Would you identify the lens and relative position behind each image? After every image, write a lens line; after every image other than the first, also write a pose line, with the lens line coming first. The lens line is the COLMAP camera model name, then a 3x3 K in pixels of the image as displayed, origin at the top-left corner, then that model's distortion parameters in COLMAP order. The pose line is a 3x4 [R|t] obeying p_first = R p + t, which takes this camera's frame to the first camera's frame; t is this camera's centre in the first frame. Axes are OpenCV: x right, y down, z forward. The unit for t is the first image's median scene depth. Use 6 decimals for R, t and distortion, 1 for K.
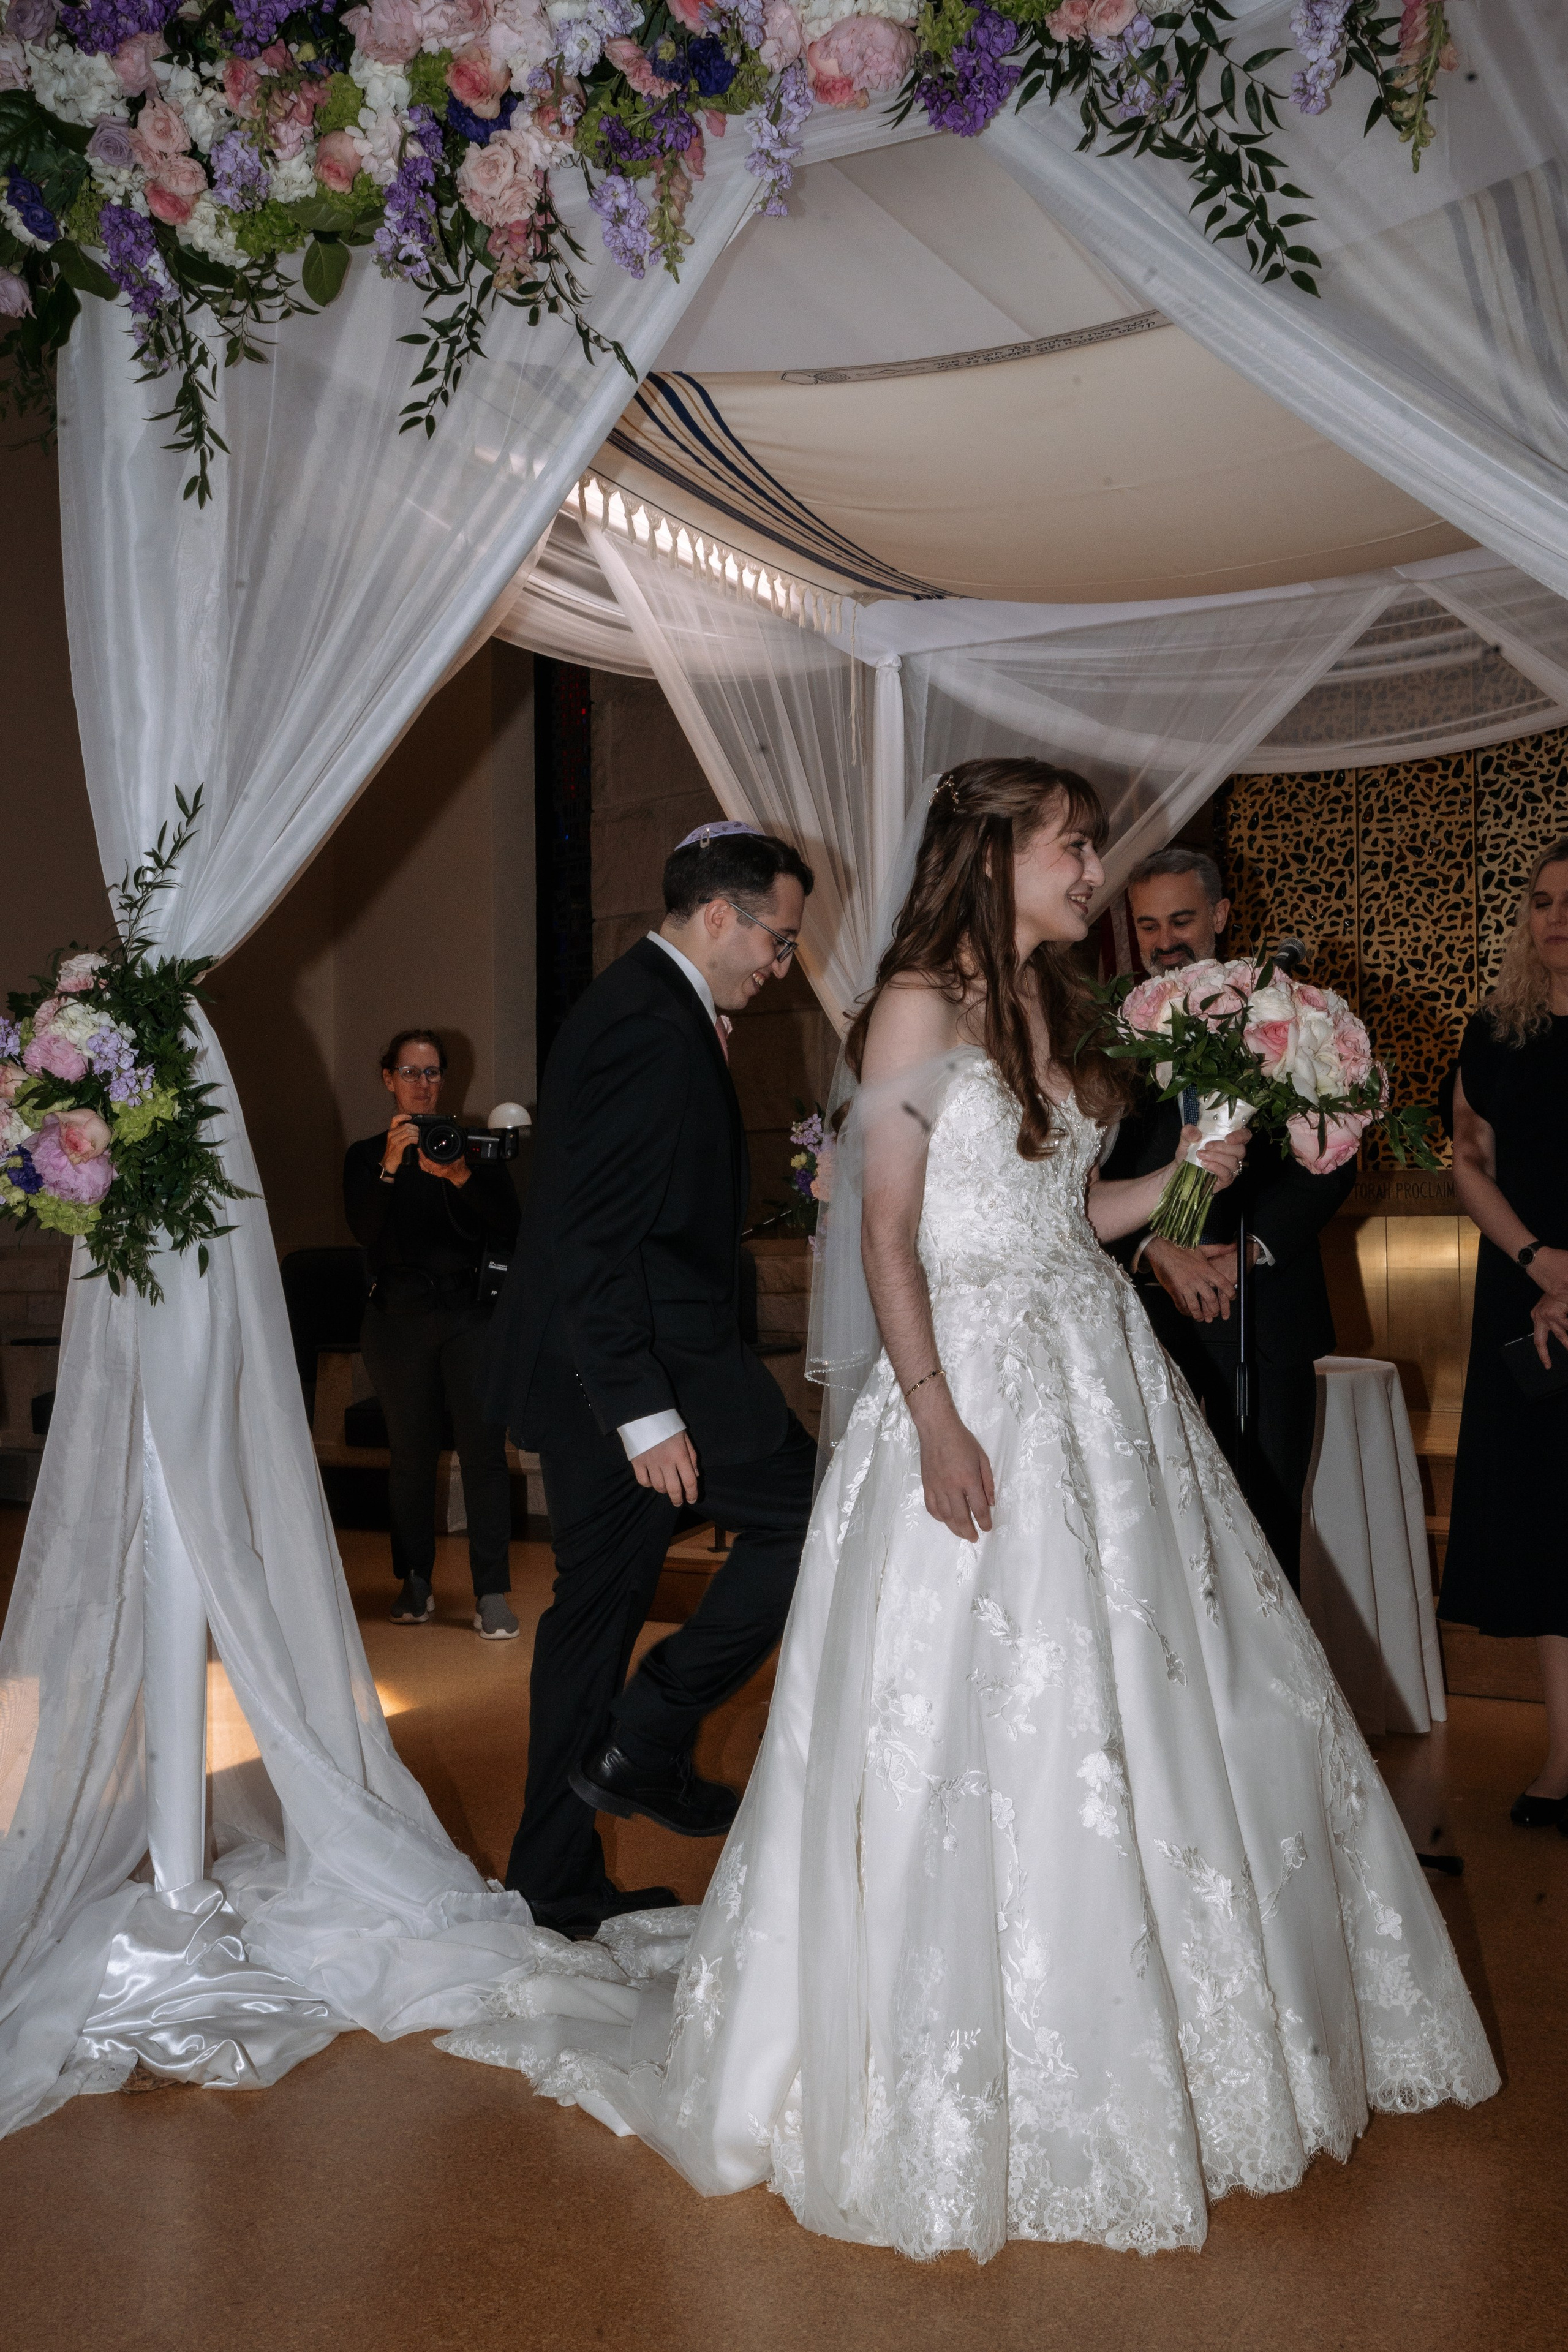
lens RADIAL K [[2301.0, 0, 802.0], [0, 2301.0, 1142.5], [0, 0, 1]] dist [0.066610, 0.000000]
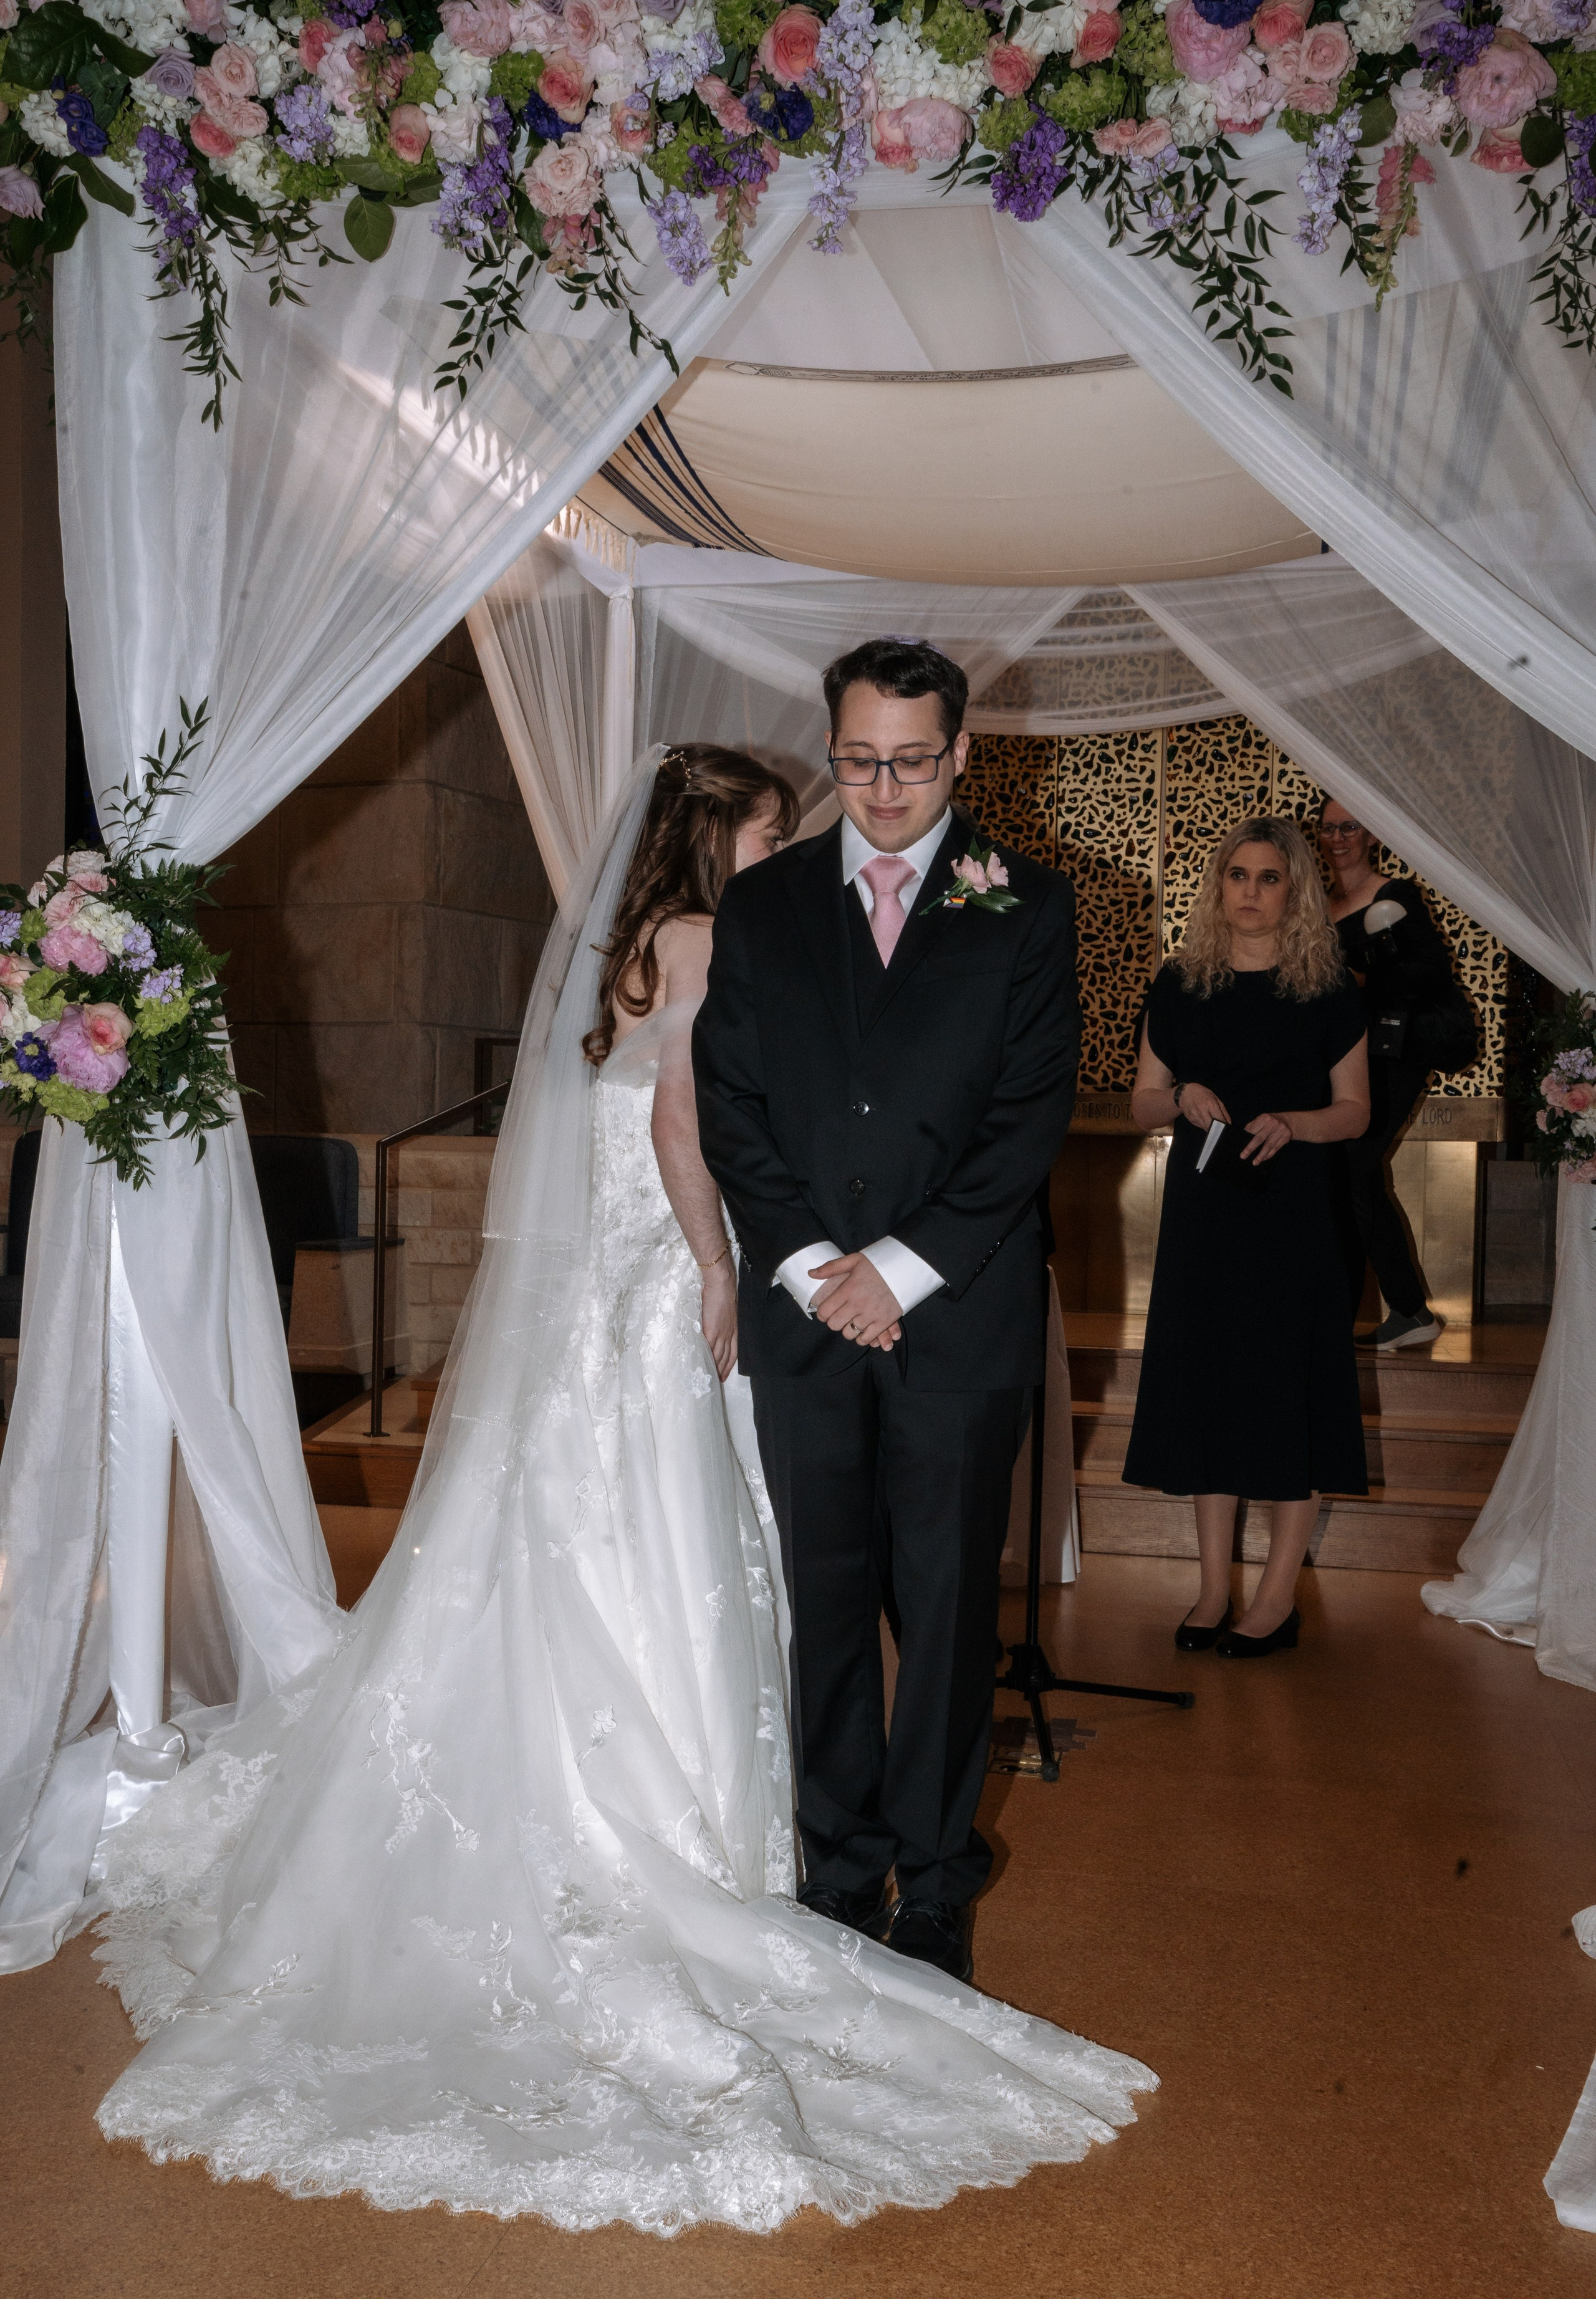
lens RADIAL K [[2333.2, 0, 872.0], [0, 2333.2, 1169.7], [0, 0, 1]] dist [0.070689, 0.000000]
pose [[0.956187, 0.025965, 0.291604, -0.233560], [-0.042123, 0.997897, 0.049268, -0.004770], [-0.289711, -0.059393, 0.955270, -0.104327]]
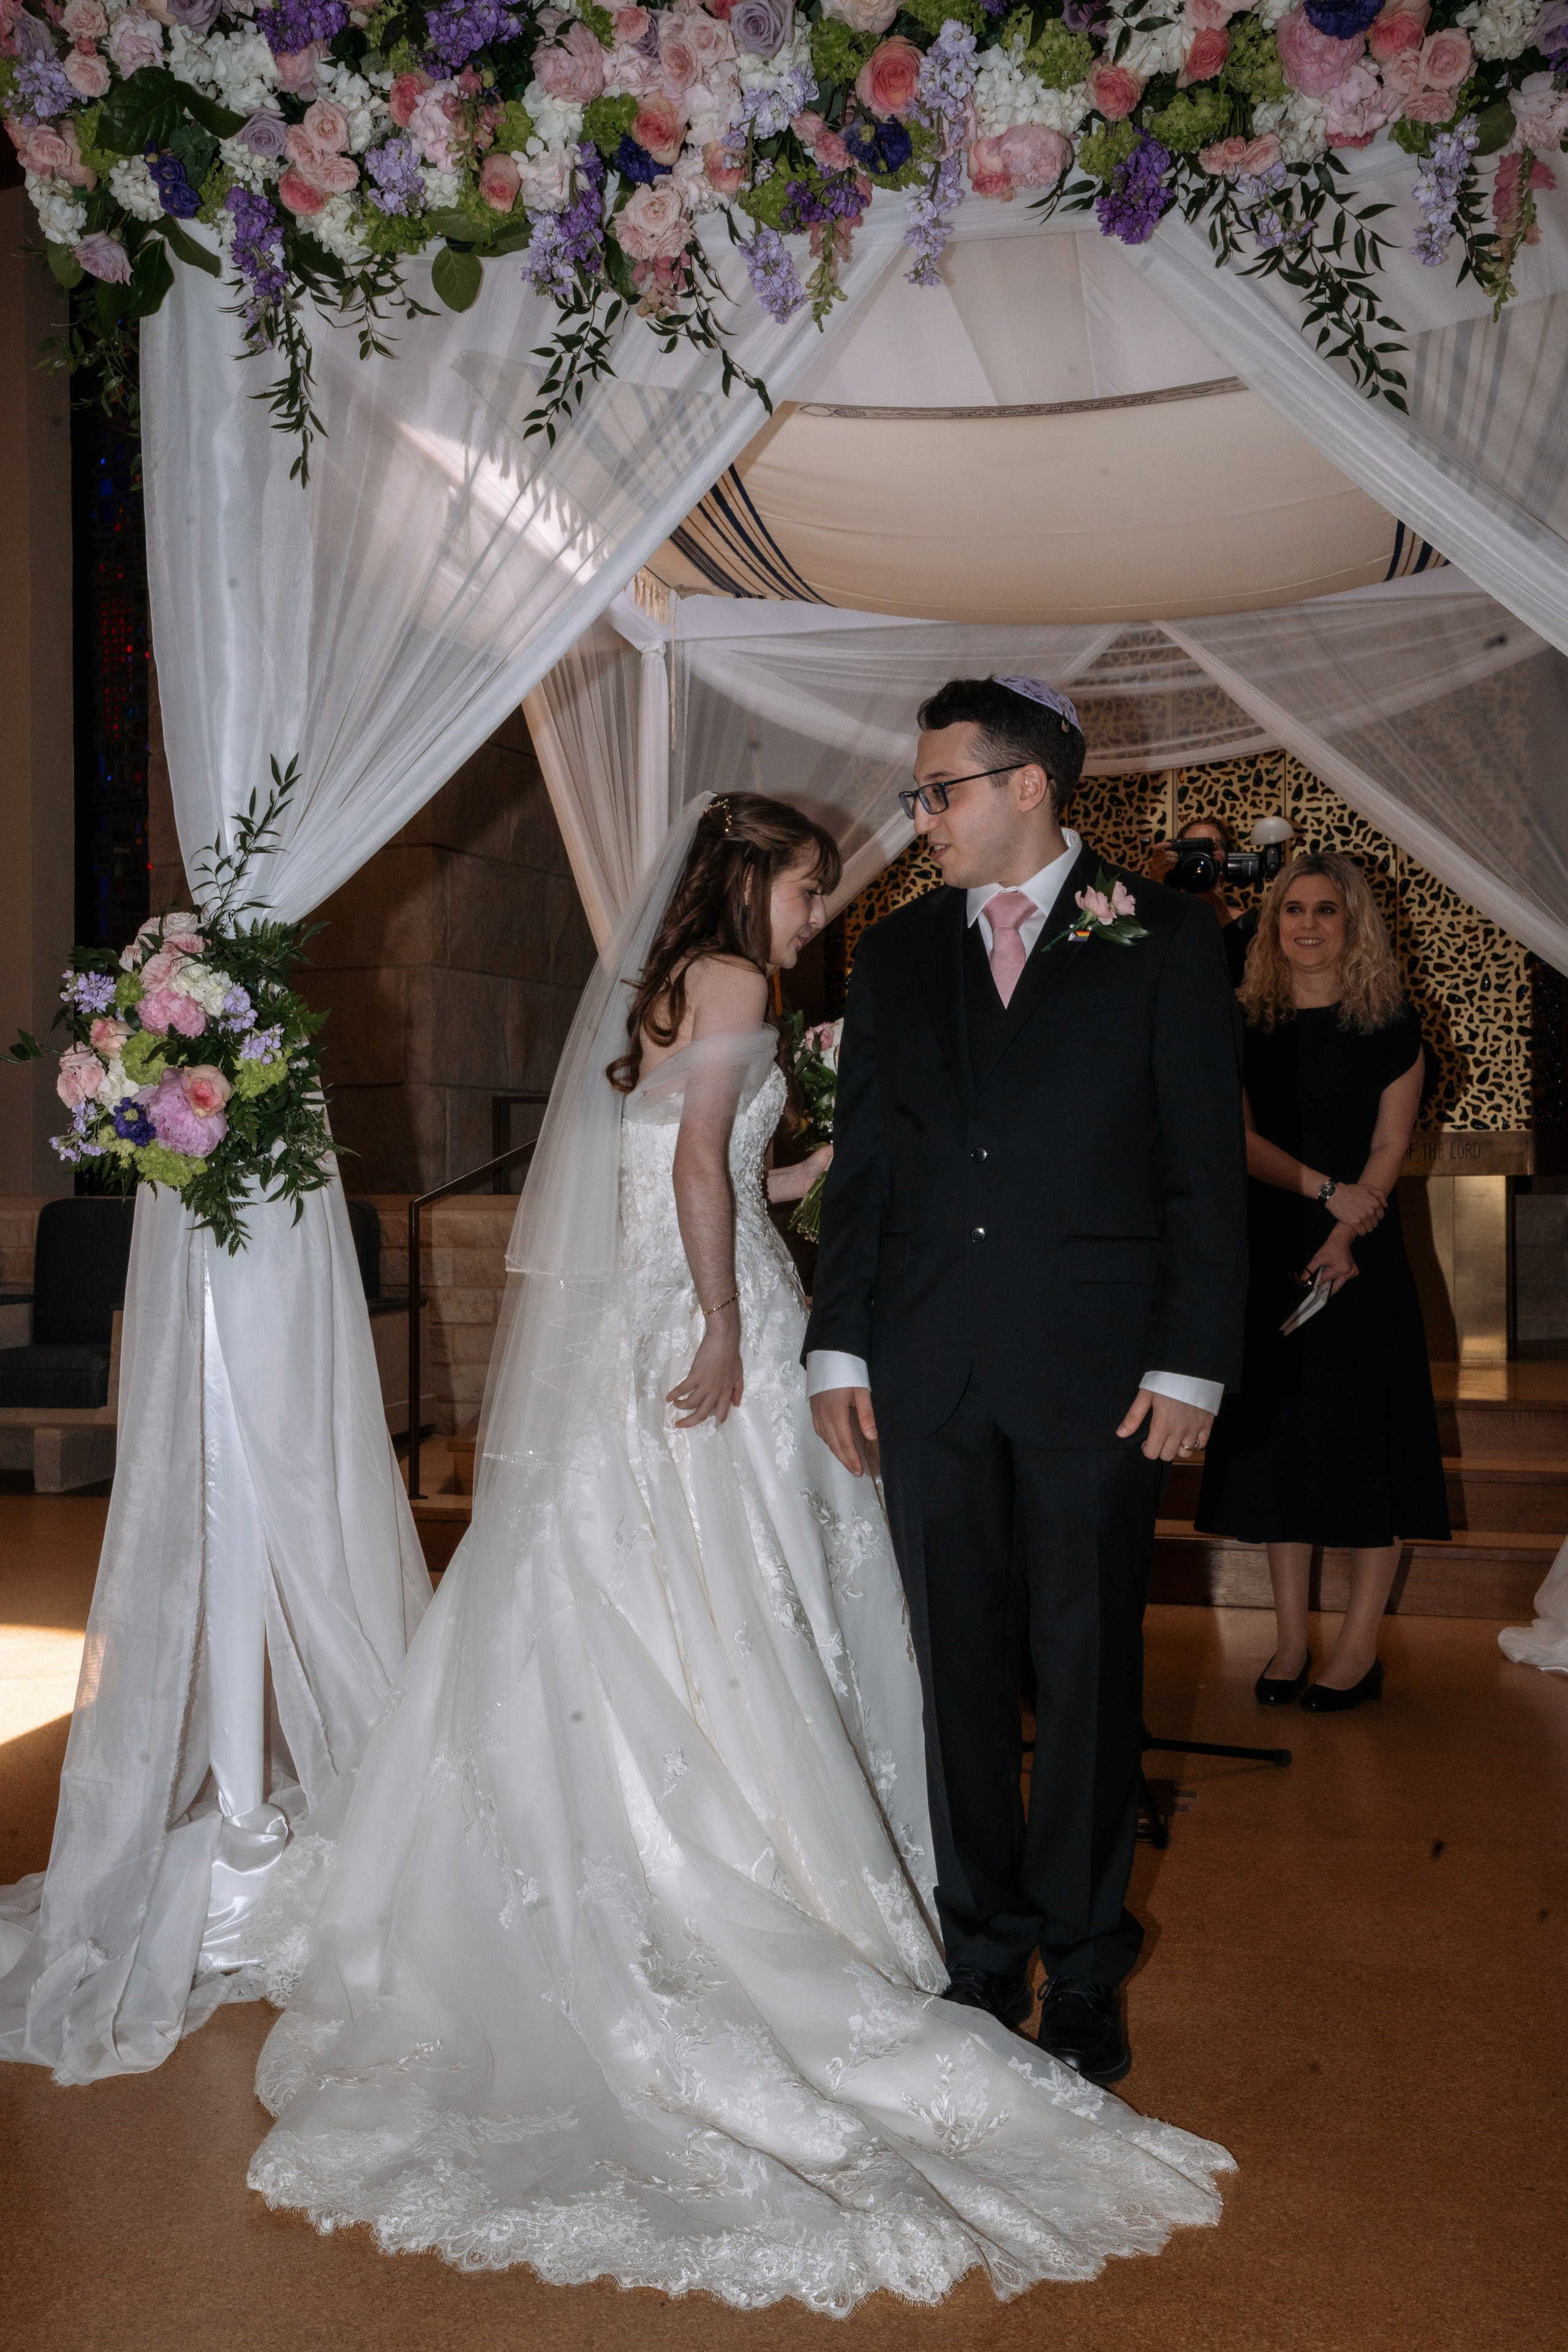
lens RADIAL K [[2301.0, 0, 779.6], [0, 2301.0, 1144.0], [0, 0, 1]] dist [0.066610, 0.000000]
pose [[0.963187, 0.011854, 0.268571, -0.276564], [-0.017082, 0.999707, 0.017137, -0.000906], [-0.268289, -0.021094, 0.963107, -0.053300]]
